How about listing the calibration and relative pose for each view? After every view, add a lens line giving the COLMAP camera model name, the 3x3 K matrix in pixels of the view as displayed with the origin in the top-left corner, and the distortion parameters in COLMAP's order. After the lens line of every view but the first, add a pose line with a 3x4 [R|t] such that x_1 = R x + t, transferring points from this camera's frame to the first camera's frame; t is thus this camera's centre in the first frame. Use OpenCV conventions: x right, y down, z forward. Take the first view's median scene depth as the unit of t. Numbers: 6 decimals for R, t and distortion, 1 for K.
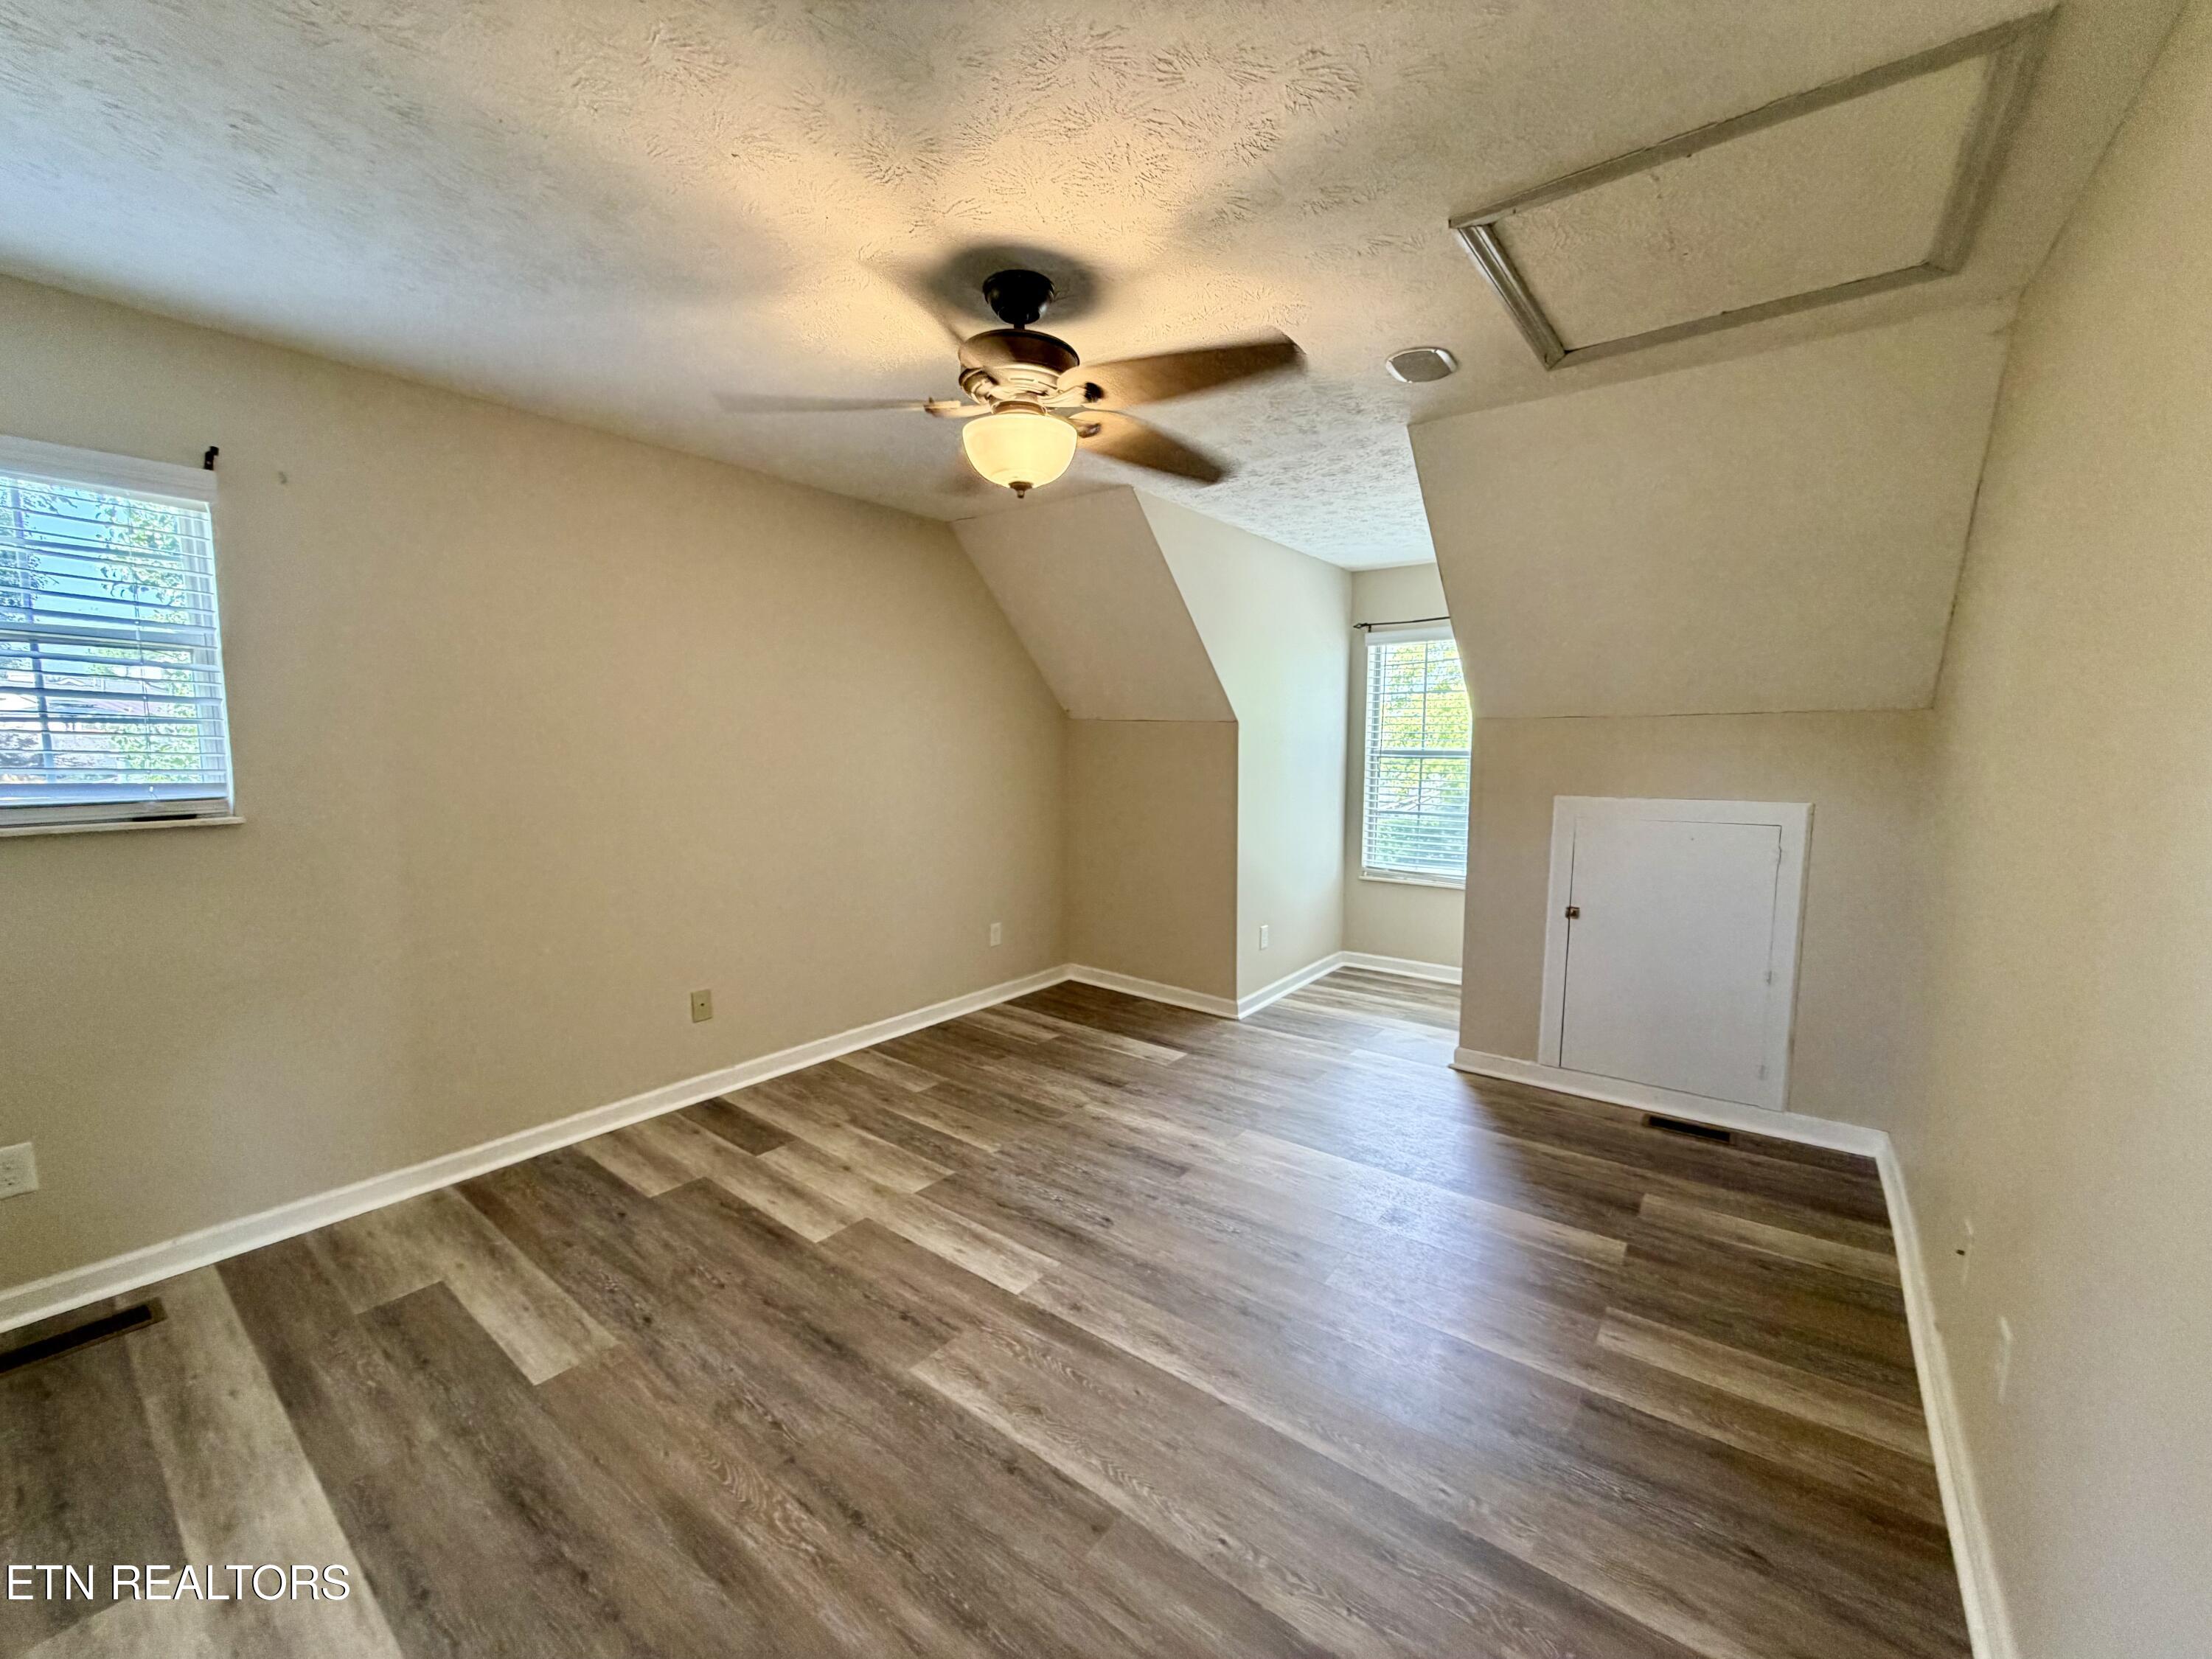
lens RADIAL K [[879.3, 0, 1100.9], [0, 879.3, 832.4], [0, 0, 1]] dist [-0.000399, 0.000763]
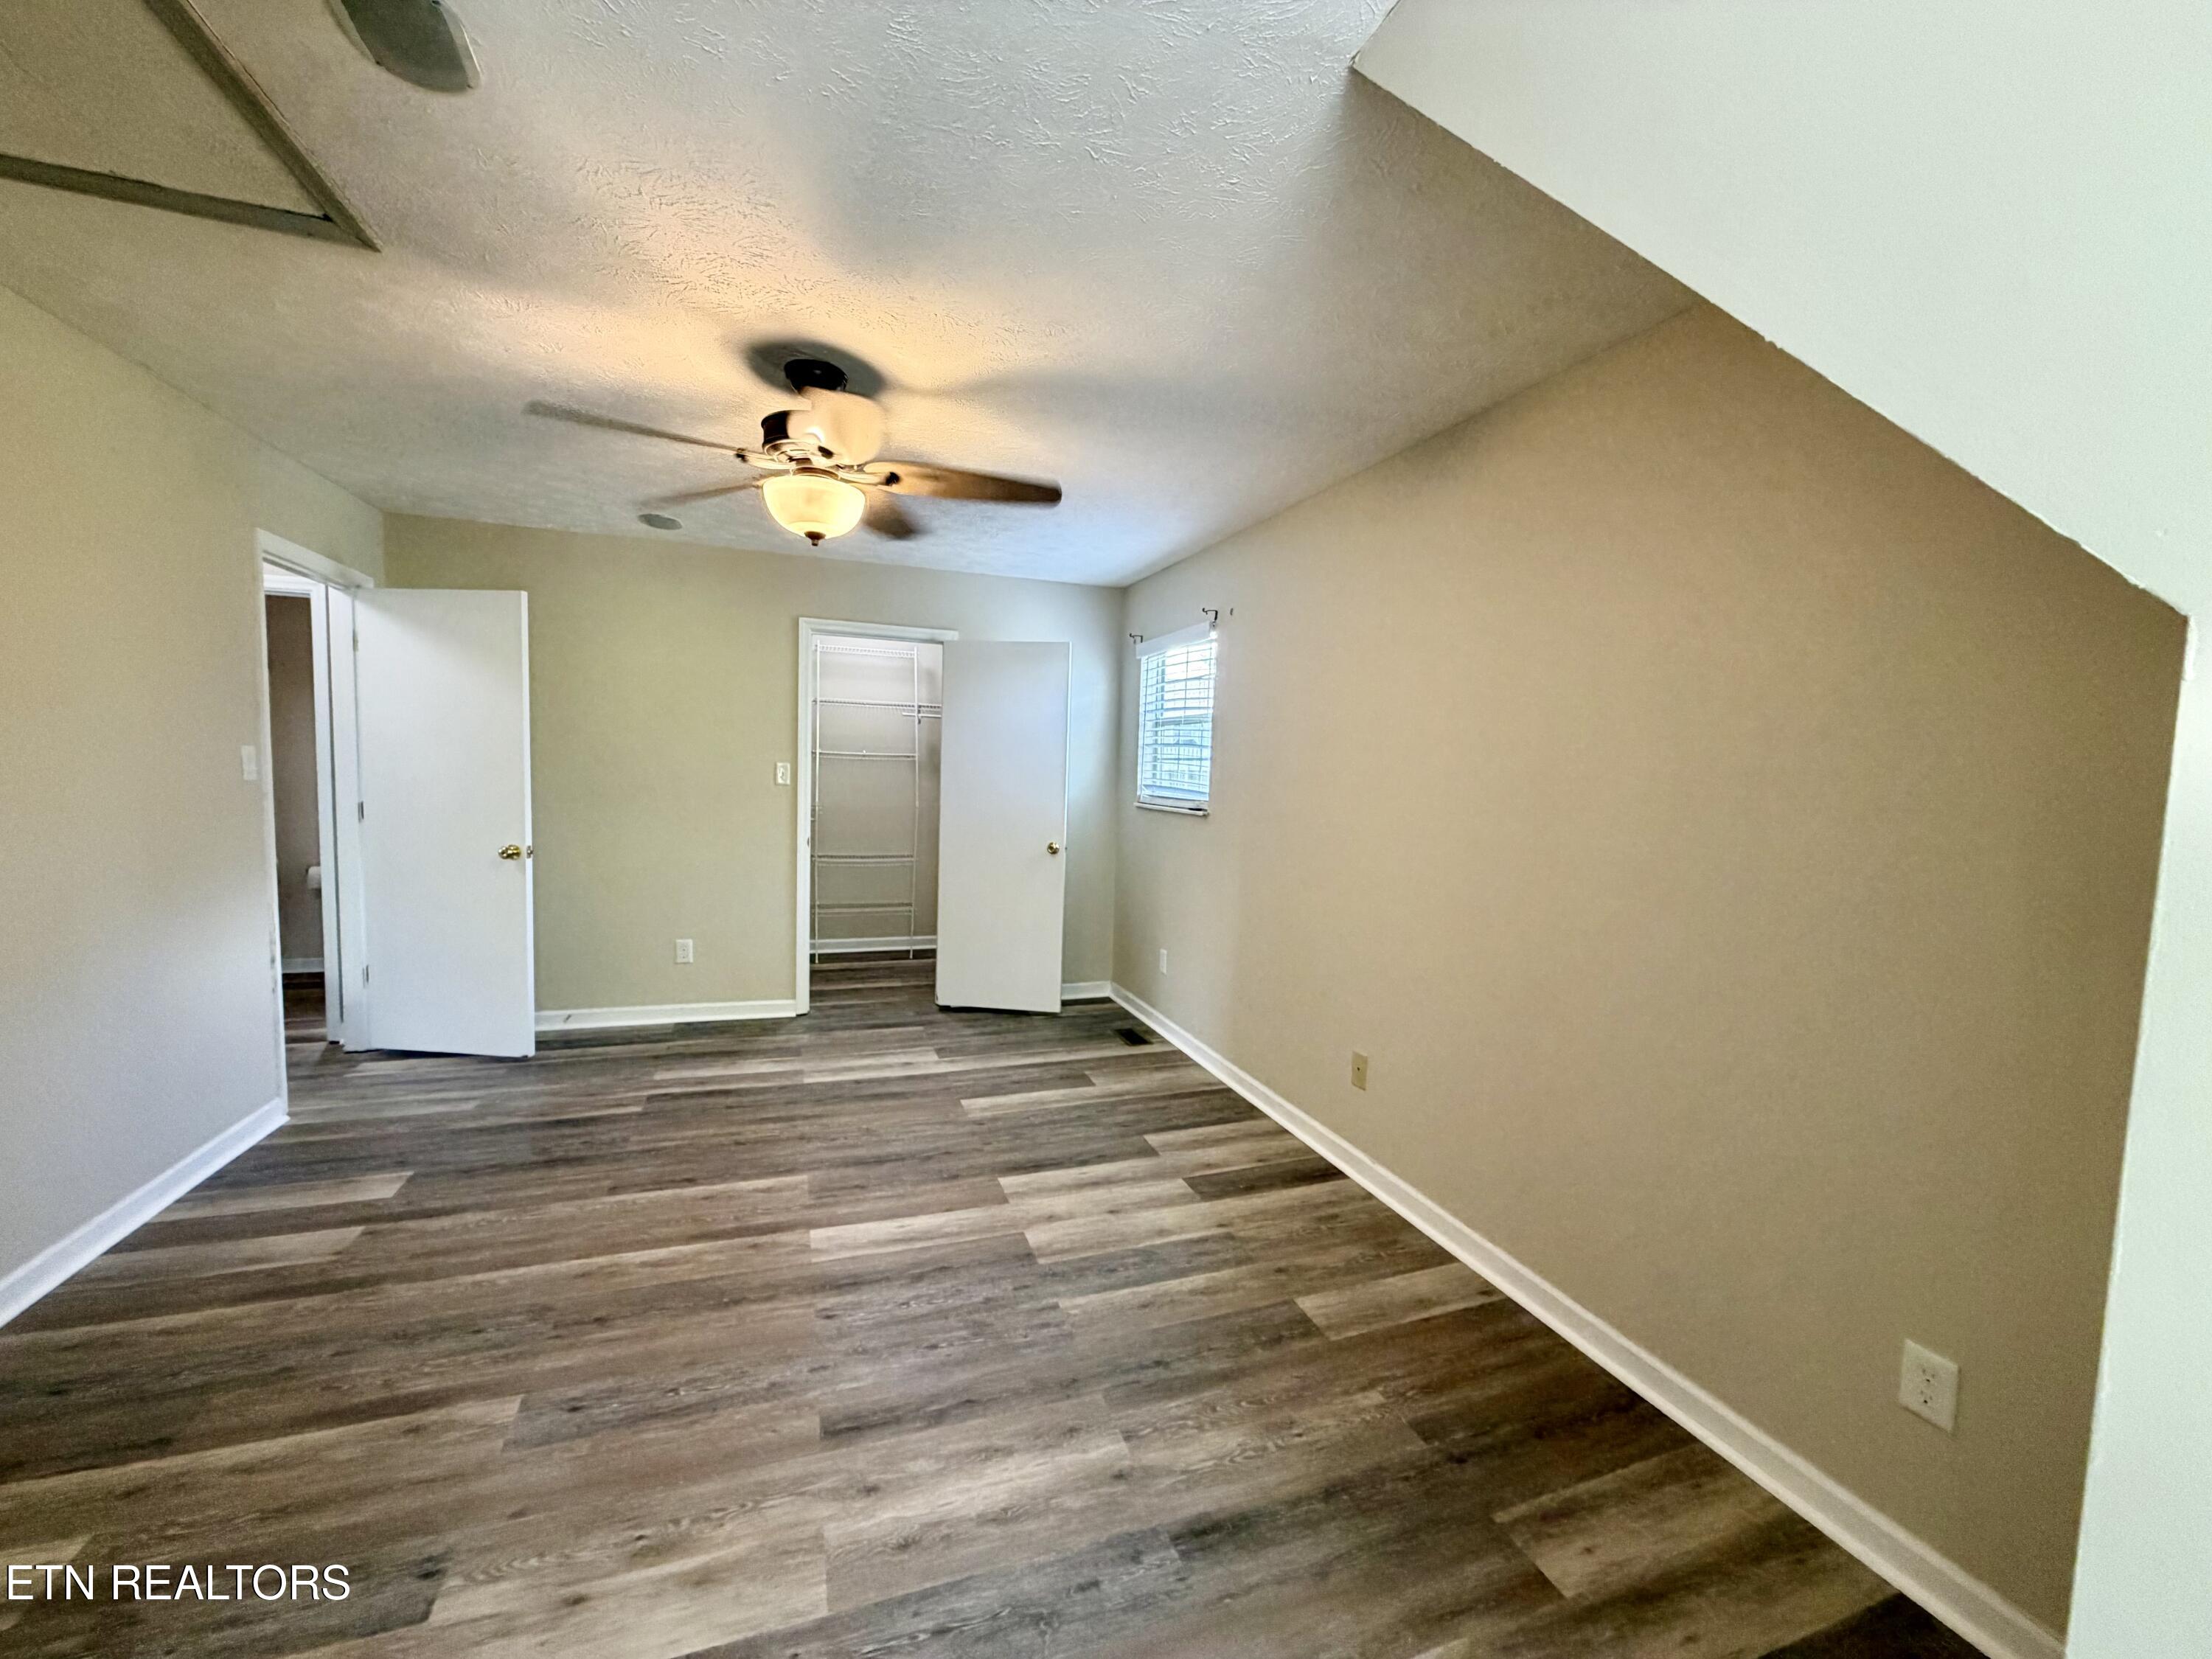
lens RADIAL K [[879.3, 0, 1100.9], [0, 879.3, 832.4], [0, 0, 1]] dist [-0.000399, 0.000763]
pose [[-0.546405, 0.038208, -0.836649, 0.529200], [-0.120462, 0.984986, 0.123655, -0.146426], [0.828813, 0.168350, -0.533598, 1.520037]]
